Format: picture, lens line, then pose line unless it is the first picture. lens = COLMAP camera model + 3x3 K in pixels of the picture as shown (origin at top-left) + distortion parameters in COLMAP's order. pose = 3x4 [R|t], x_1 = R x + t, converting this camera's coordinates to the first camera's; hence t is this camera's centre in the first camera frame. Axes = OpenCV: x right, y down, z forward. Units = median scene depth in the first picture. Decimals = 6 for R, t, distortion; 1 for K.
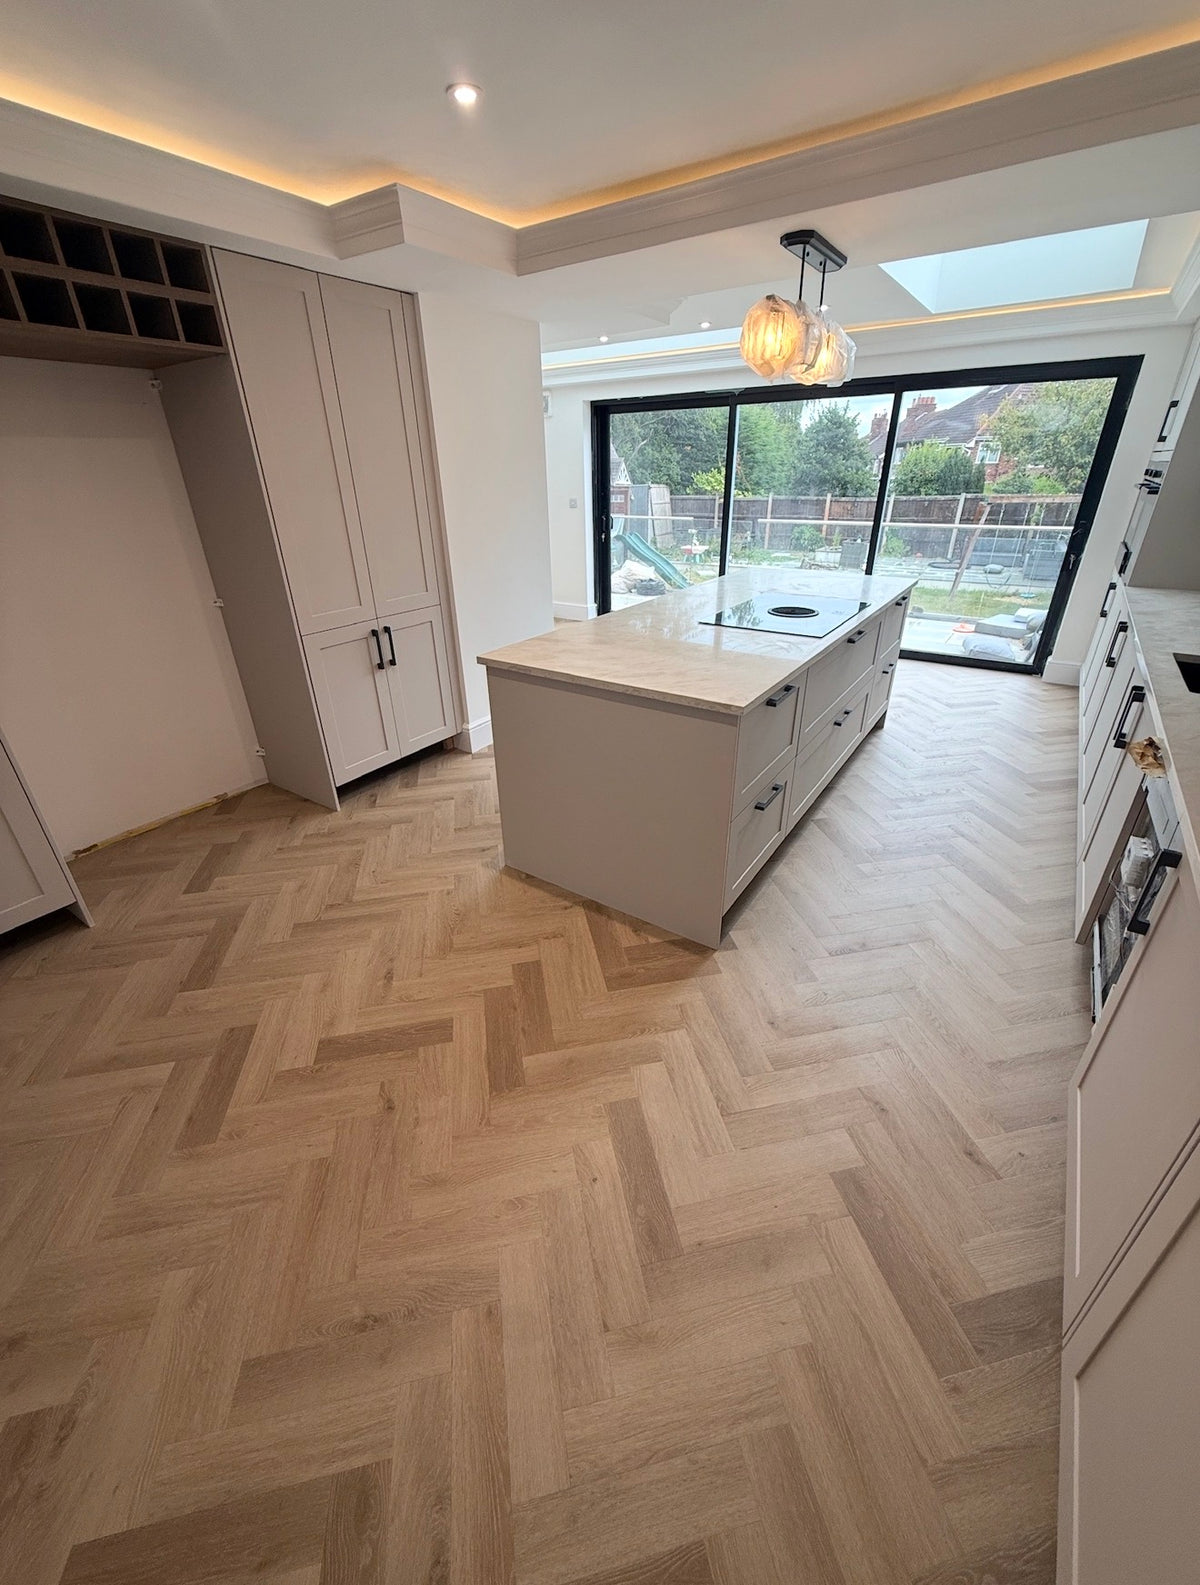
lens RADIAL K [[638.1, 0, 595.2], [0, 638.1, 788.4], [0, 0, 1]] dist [-0.000430, -0.000148]
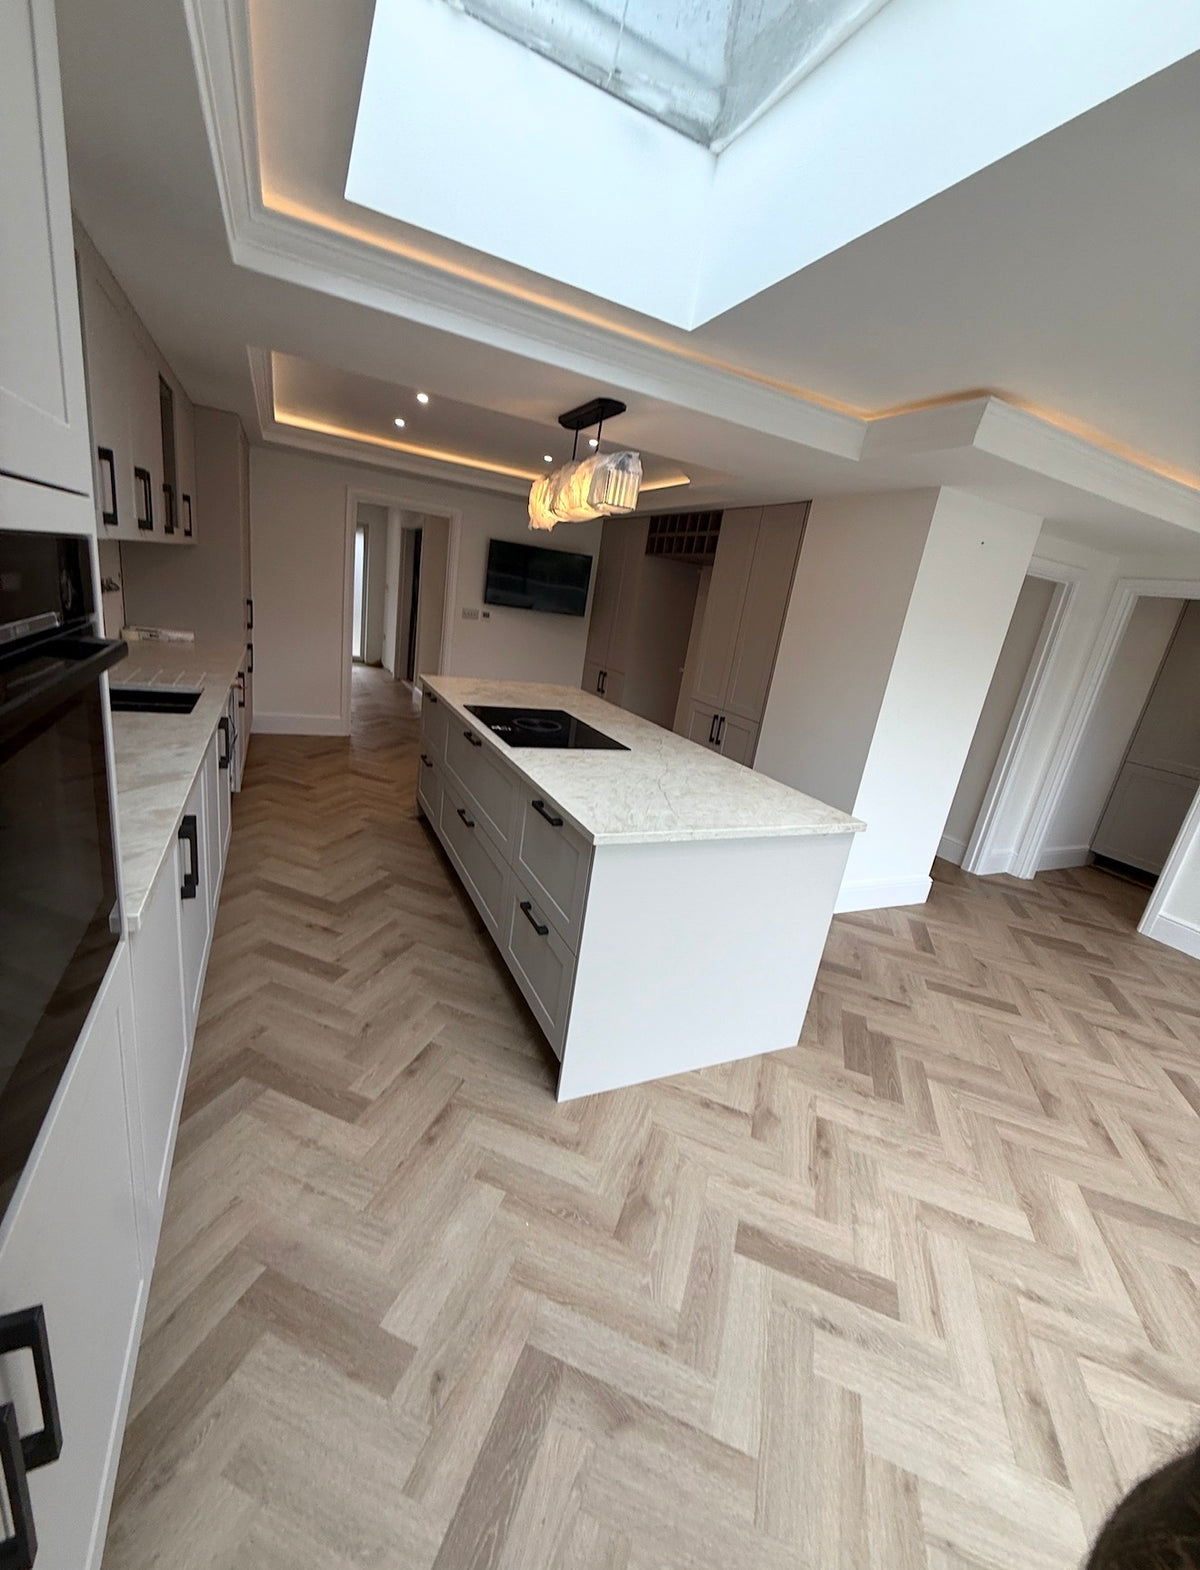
lens RADIAL K [[639.9, 0, 602.5], [0, 639.9, 789.7], [0, 0, 1]] dist [-0.000618, -0.000254]
pose [[-0.502478, 0.196089, -0.842060, 1.646791], [-0.504446, 0.724494, 0.469727, -1.063791], [0.702175, 0.660801, -0.265126, 2.051720]]
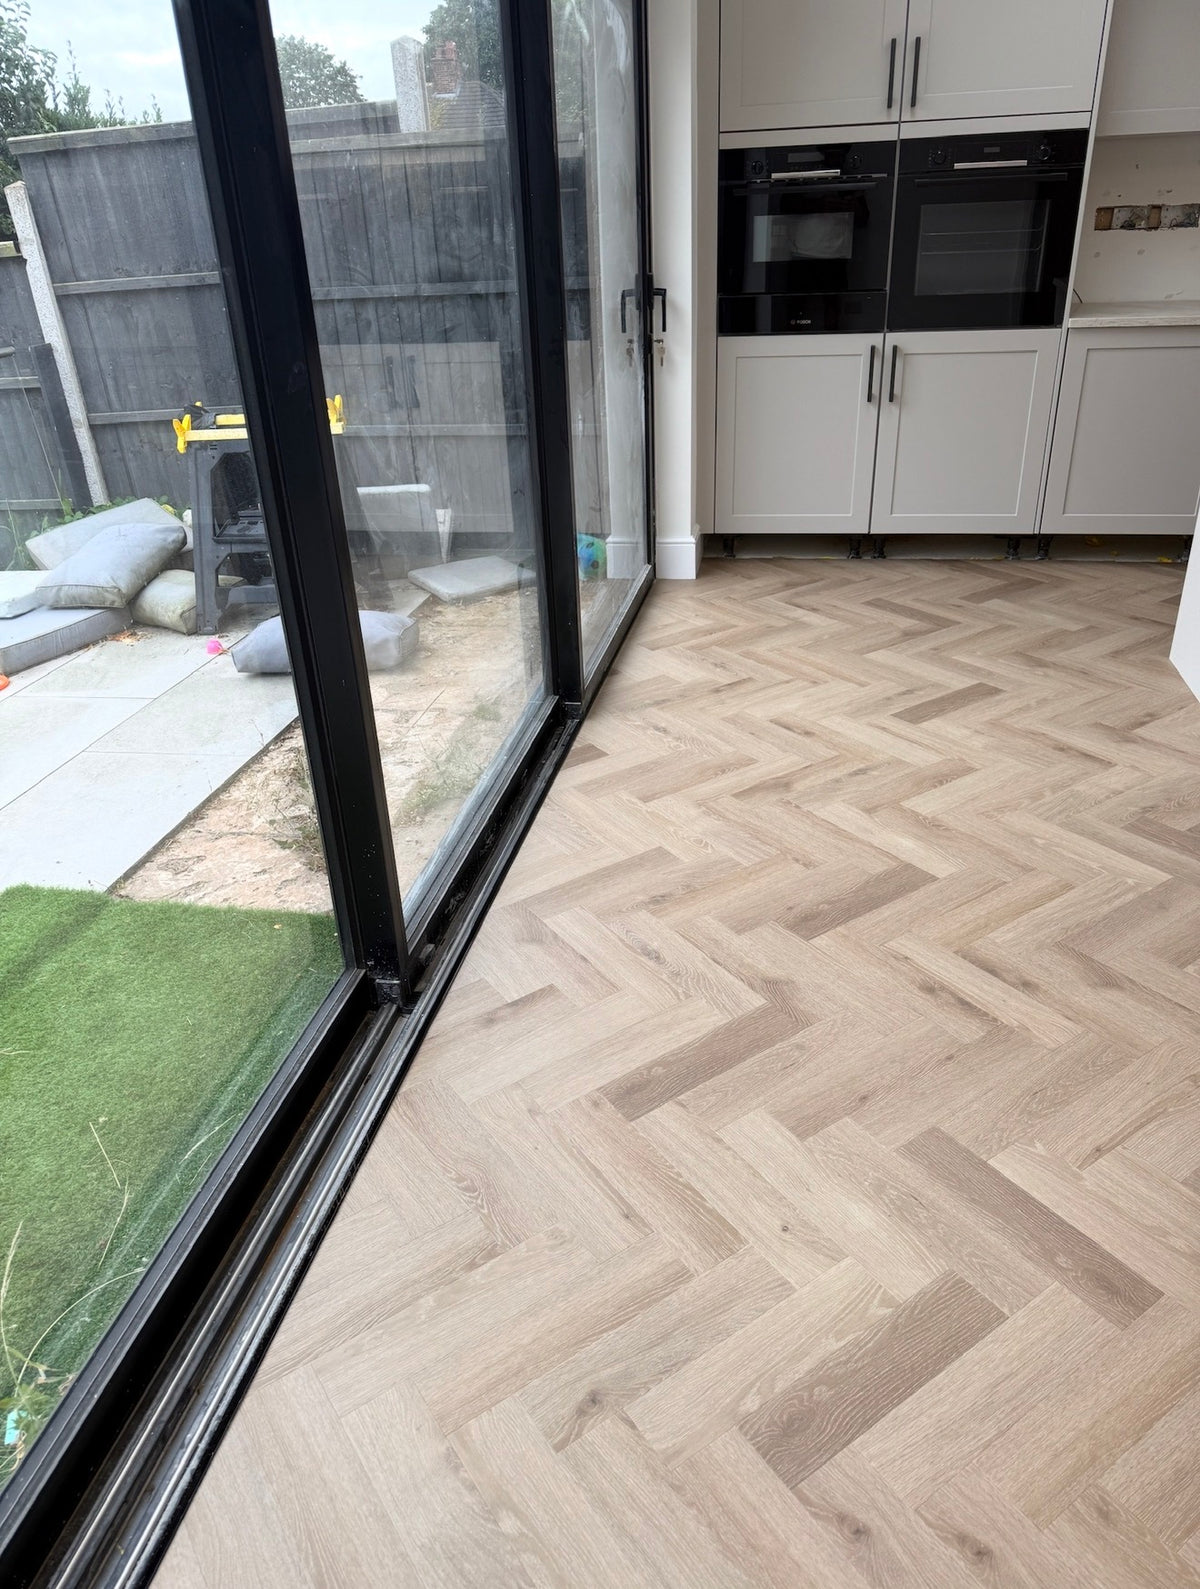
lens RADIAL K [[1127.3, 0, 603.6], [0, 1127.3, 796.4], [0, 0, 1]] dist [0.032479, -0.035335]
pose [[-0.389147, -0.394865, 0.832254, -0.299807], [0.459038, 0.700179, 0.546839, -1.438661], [-0.798655, 0.594837, -0.091215, 3.069430]]
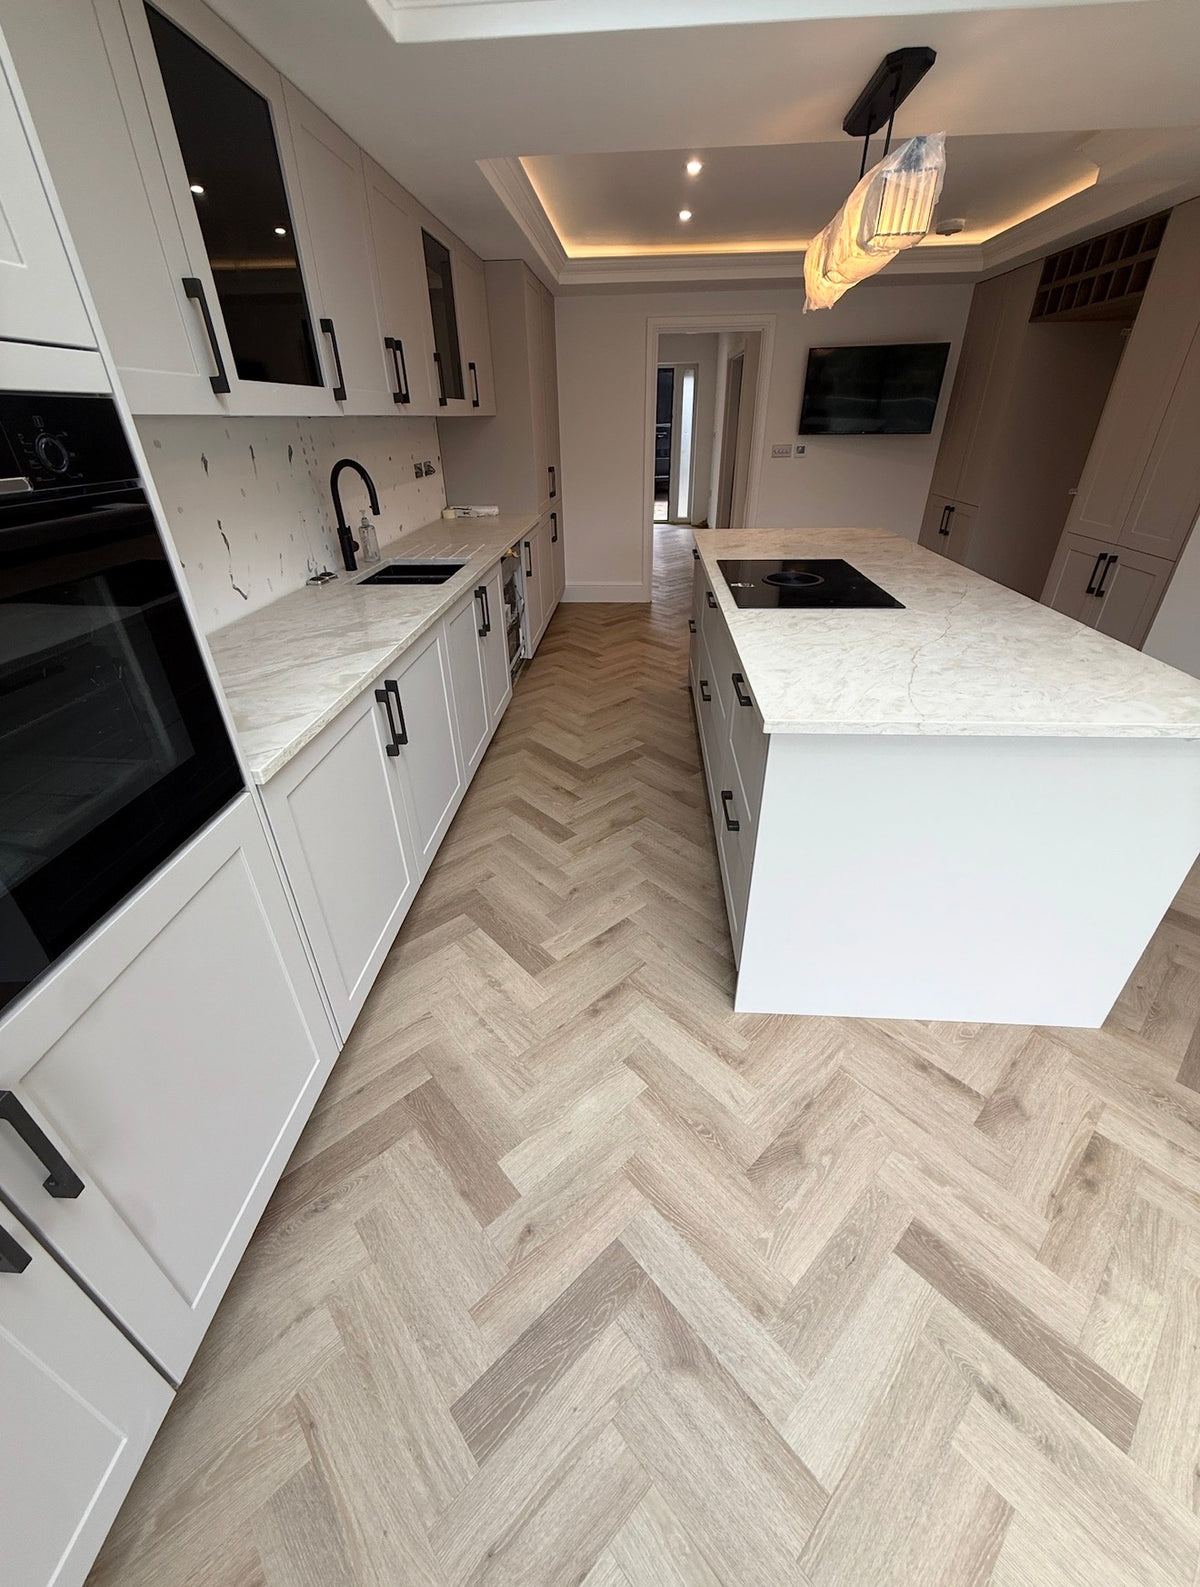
lens RADIAL K [[638.9, 0, 594.7], [0, 638.9, 791.0], [0, 0, 1]] dist [-0.000430, -0.000148]
pose [[-0.864662, 0.279843, -0.417191, 1.396071], [-0.199586, 0.570746, 0.796502, -1.065633], [0.461005, 0.771970, -0.437650, 2.124742]]
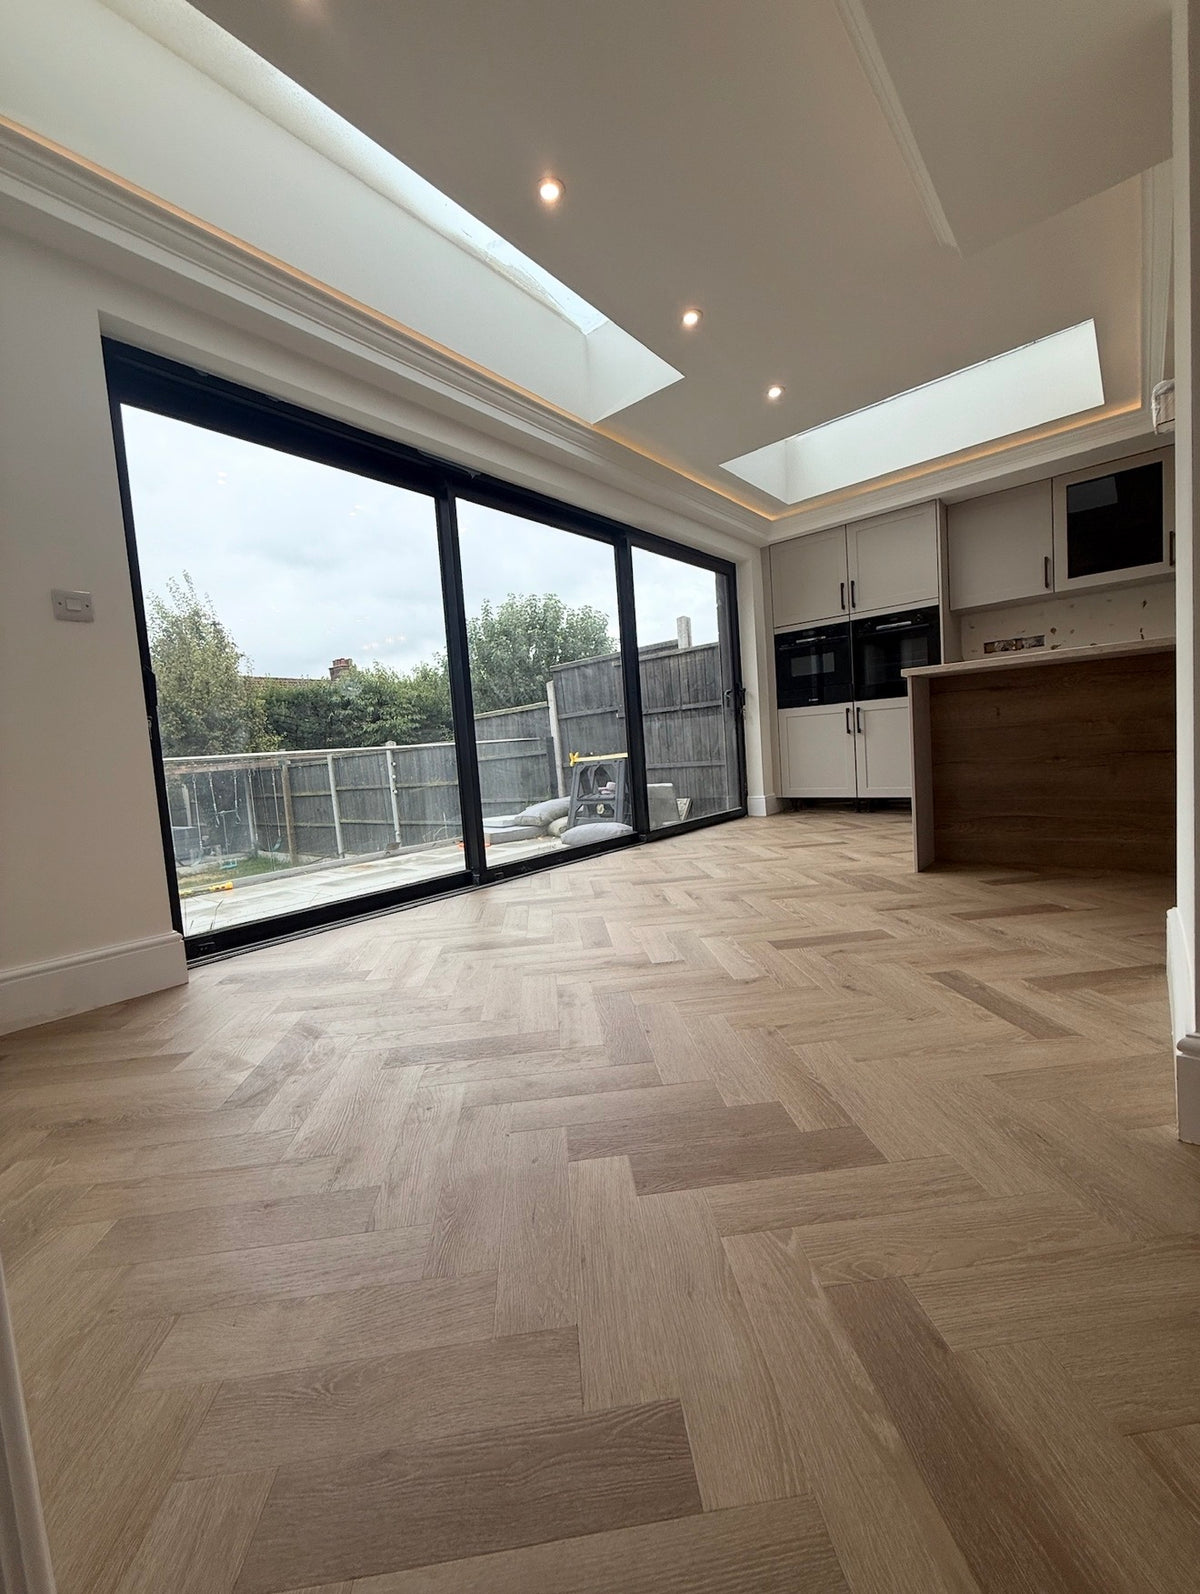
lens RADIAL K [[641.8, 0, 601.4], [0, 641.8, 786.9], [0, 0, 1]] dist [-0.000430, -0.000148]
pose [[0.109655, -0.052283, 0.992594, -1.001690], [0.510191, 0.859990, -0.011064, -0.836350], [-0.853042, 0.507625, 0.120977, 2.645552]]
